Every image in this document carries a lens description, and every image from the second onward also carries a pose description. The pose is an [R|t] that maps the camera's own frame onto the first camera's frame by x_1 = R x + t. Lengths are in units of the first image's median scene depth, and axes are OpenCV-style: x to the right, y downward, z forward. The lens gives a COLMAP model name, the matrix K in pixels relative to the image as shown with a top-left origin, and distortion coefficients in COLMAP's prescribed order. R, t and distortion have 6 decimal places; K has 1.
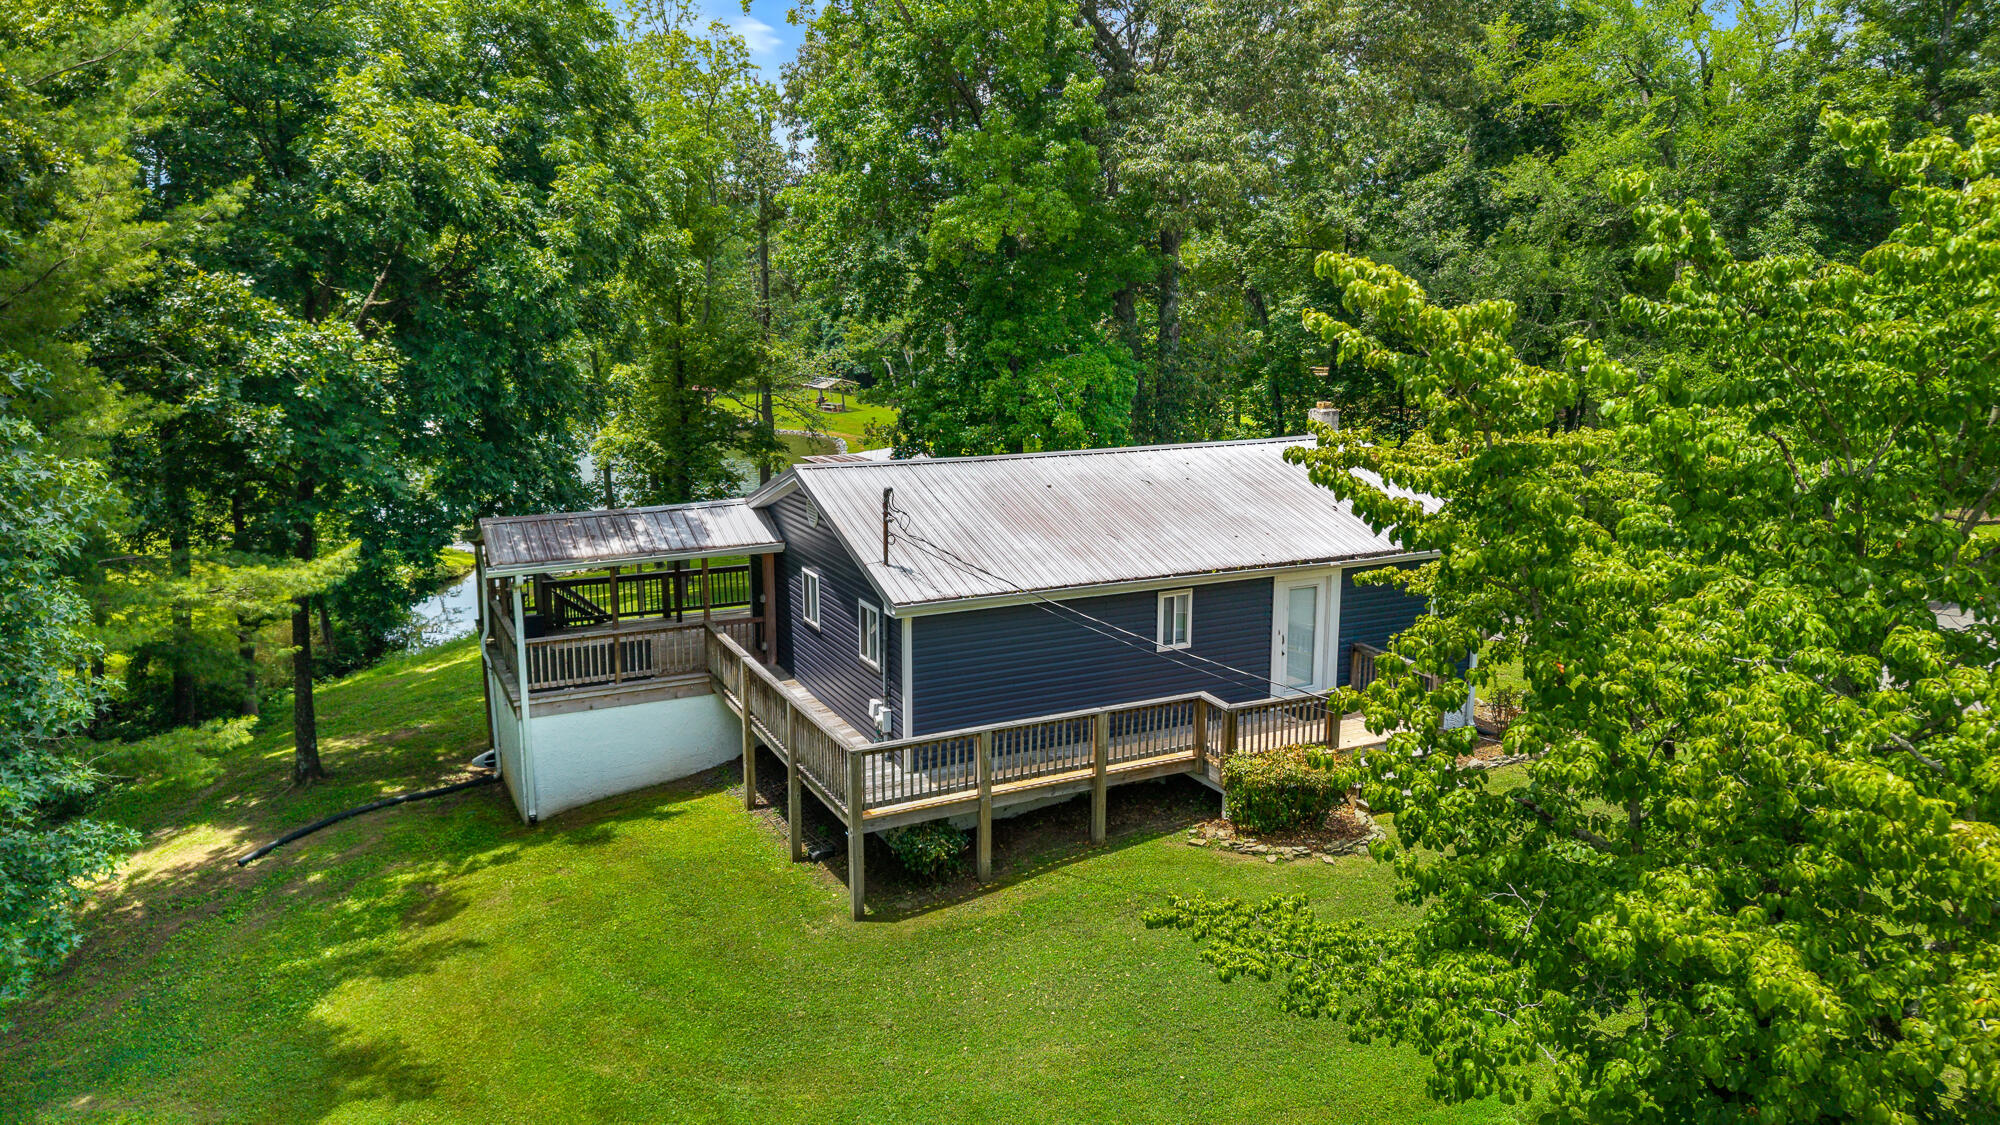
lens RADIAL K [[1407.5, 0, 1000.0], [0, 1407.5, 562.5], [0, 0, 1]] dist [0.082804, 0.000405]
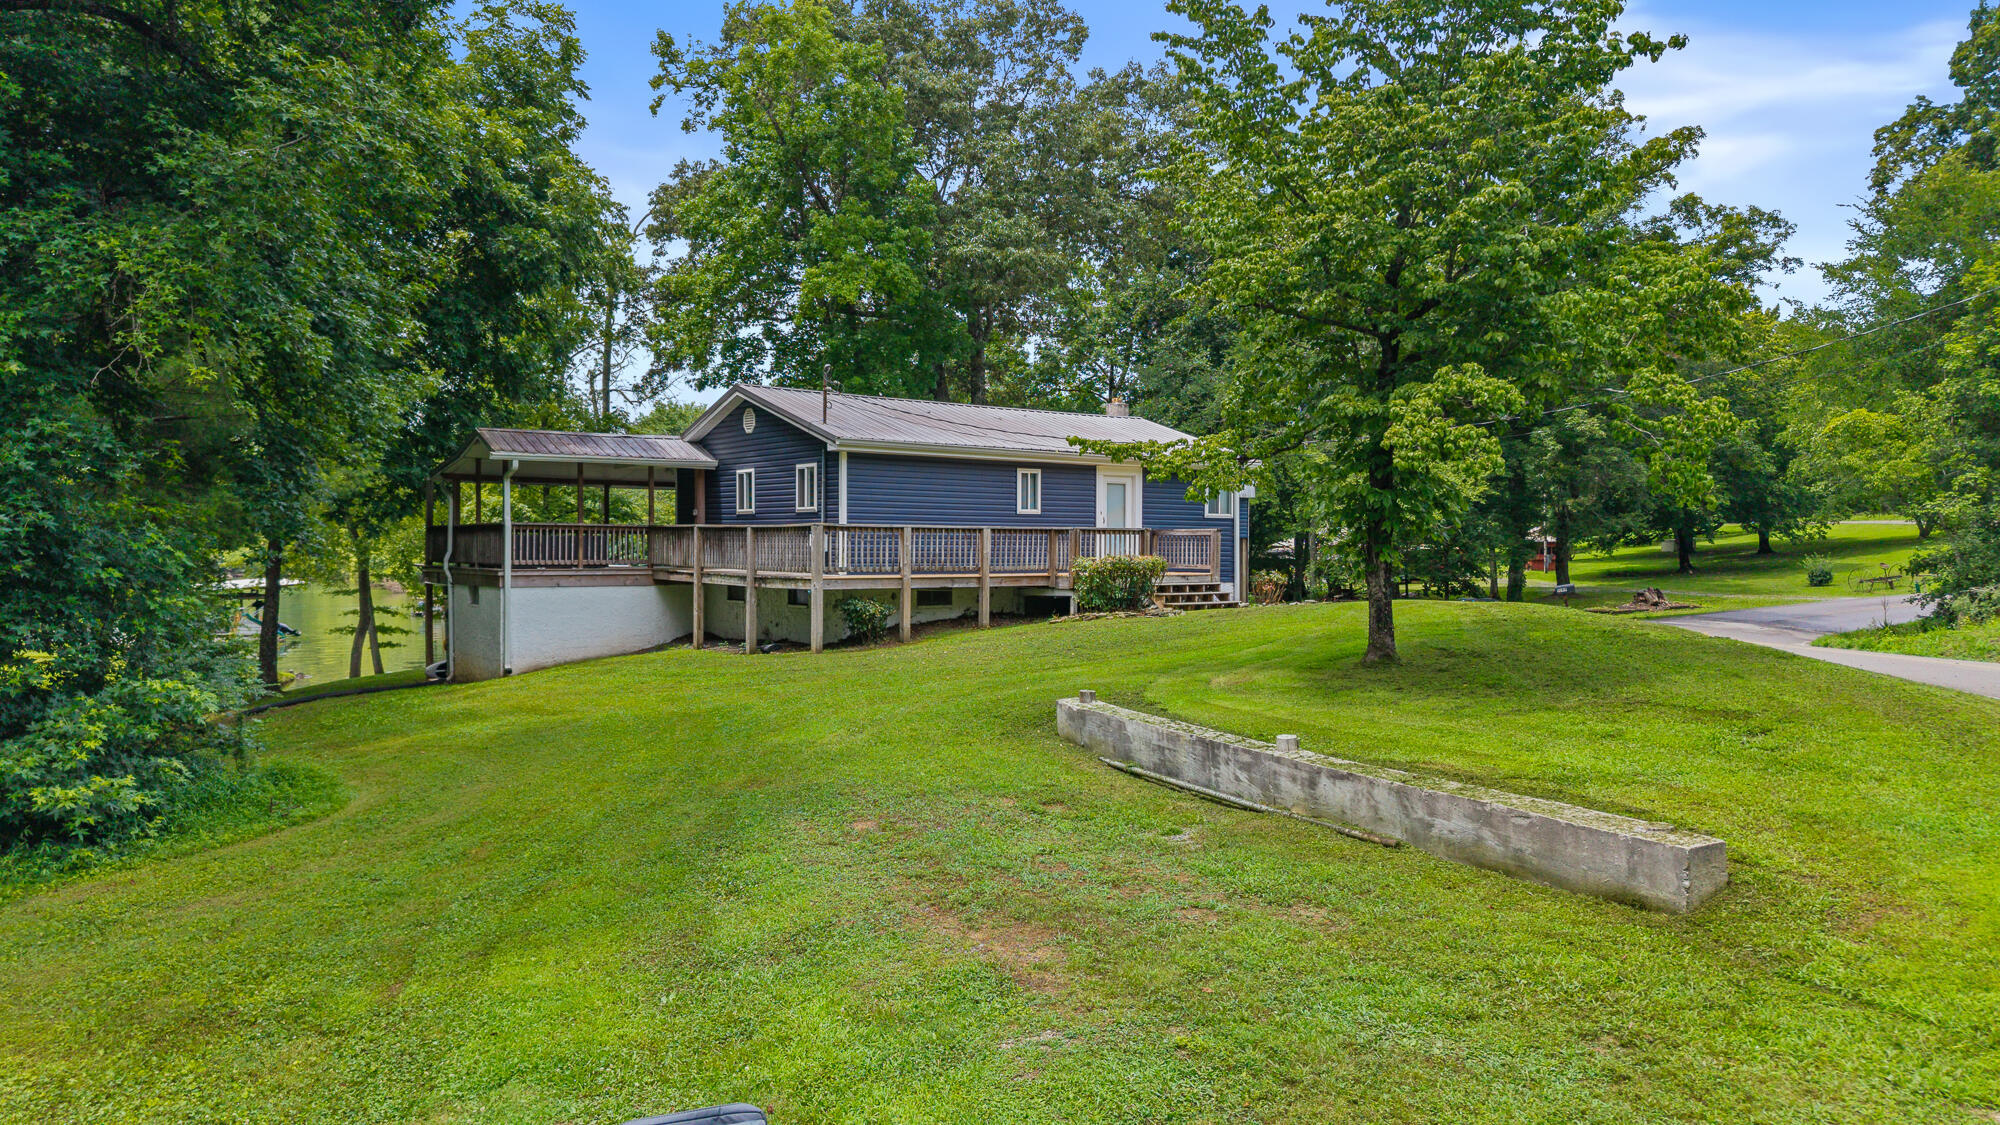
lens RADIAL K [[1392.0, 0, 1000.0], [0, 1392.0, 562.5], [0, 0, 1]] dist [-0.002342, -0.000037]
pose [[0.985454, 0.006914, 0.169801, -0.082114], [0.021115, 0.986448, -0.162707, 0.205980], [-0.168625, 0.163926, 0.971954, -0.177777]]
